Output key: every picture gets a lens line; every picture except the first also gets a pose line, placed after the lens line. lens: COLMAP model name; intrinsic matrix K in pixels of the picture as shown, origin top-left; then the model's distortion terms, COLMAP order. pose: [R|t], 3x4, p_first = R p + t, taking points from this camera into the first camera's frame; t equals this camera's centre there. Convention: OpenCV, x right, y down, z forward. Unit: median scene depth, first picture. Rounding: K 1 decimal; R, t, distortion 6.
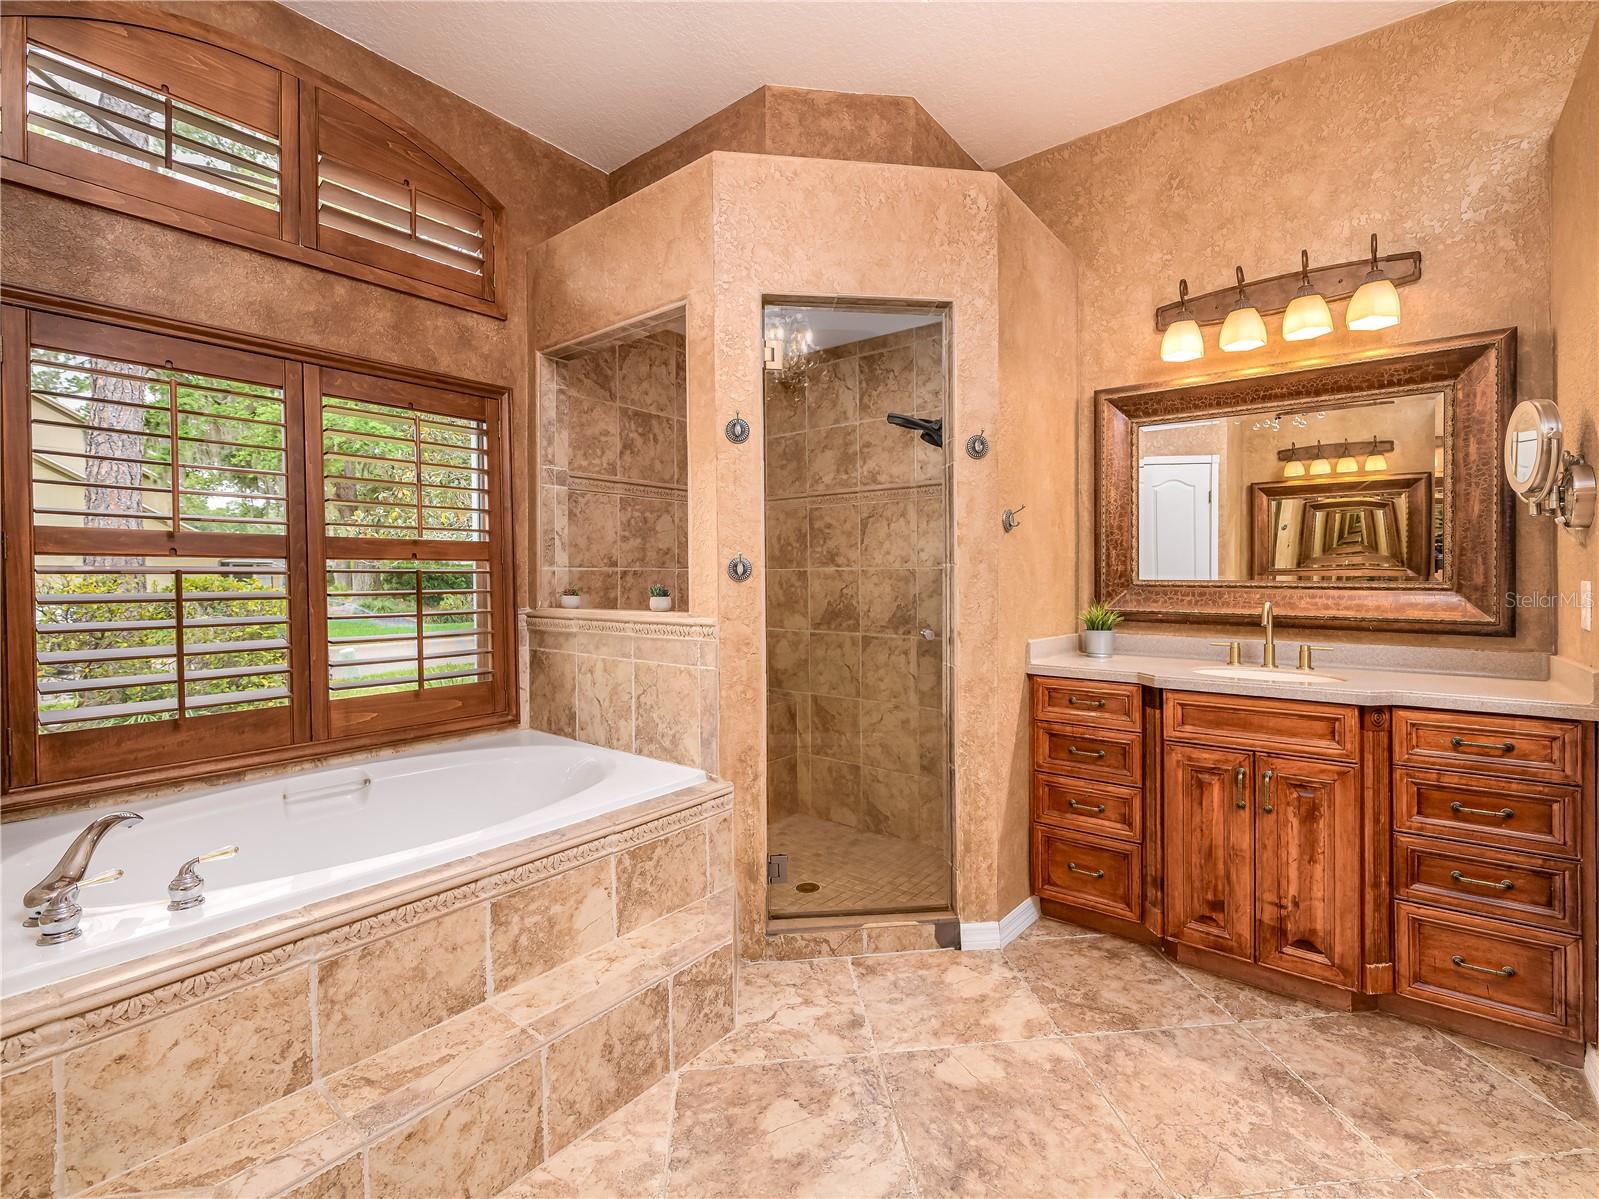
lens RADIAL K [[732.8, 0, 842.1], [0, 732.8, 596.4], [0, 0, 1]] dist [0.000336, -0.004634]
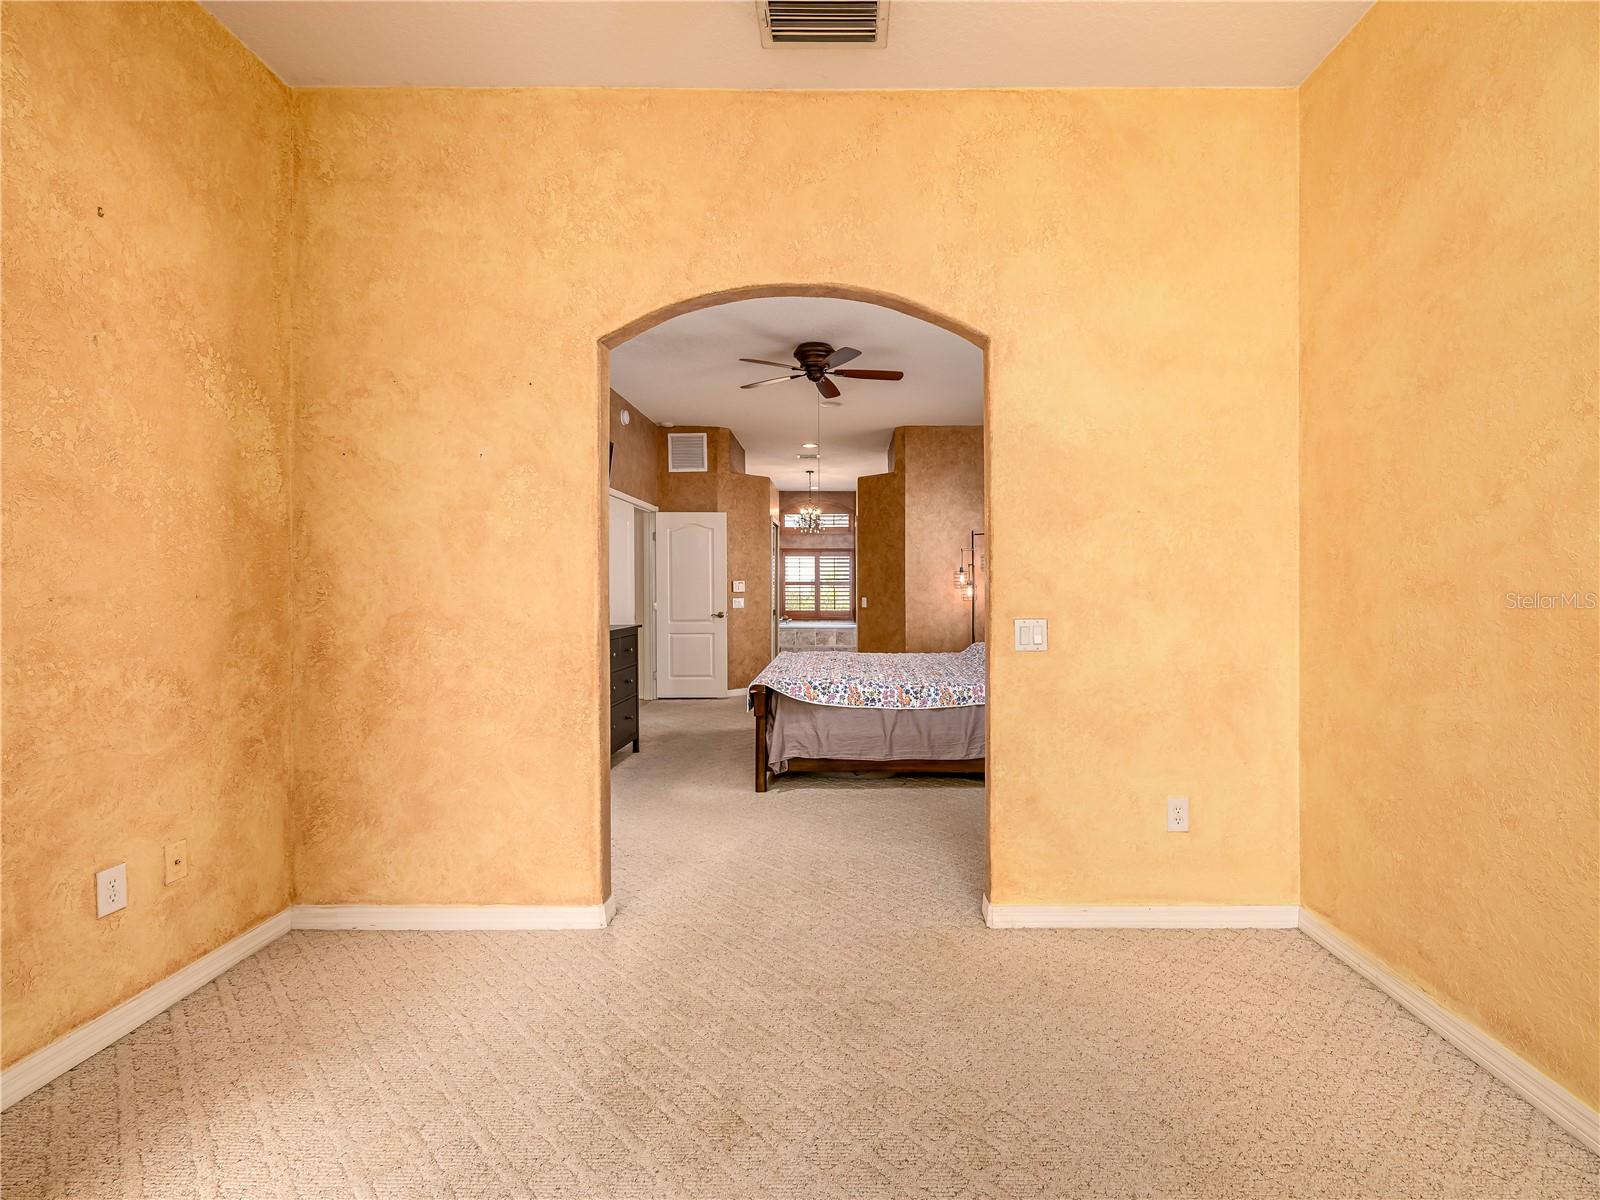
lens RADIAL K [[733.2, 0, 842.6], [0, 733.2, 596.9], [0, 0, 1]] dist [0.000336, -0.004634]
pose [[0.607095, 0.003264, -0.794622, 4.215023], [-0.016181, 0.999835, -0.008256, 0.090599], [0.794464, 0.017870, 0.607048, -2.483082]]
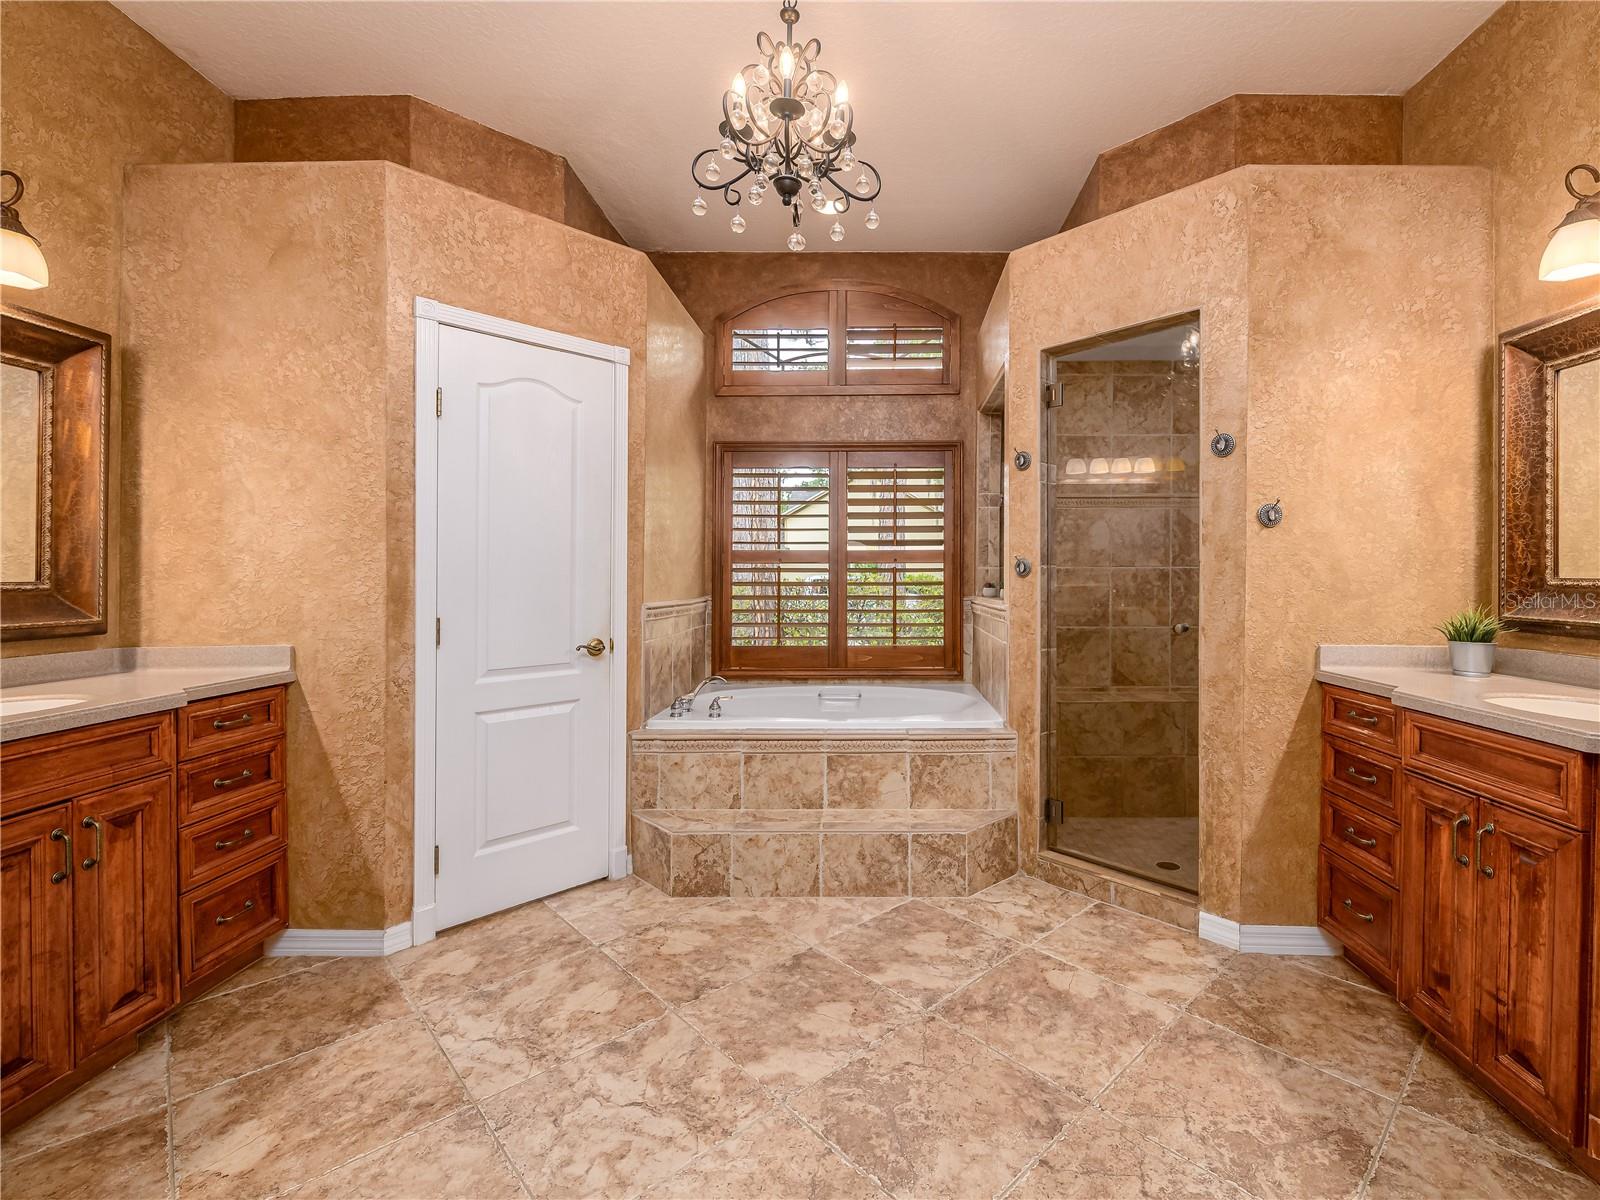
lens RADIAL K [[733.2, 0, 842.6], [0, 733.2, 596.9], [0, 0, 1]] dist [0.000336, -0.004634]
pose [[0.583956, 0.025944, -0.811371, 0.747773], [-0.023510, 0.999610, 0.015043, 0.002295], [0.811445, 0.010291, 0.584338, -0.014637]]
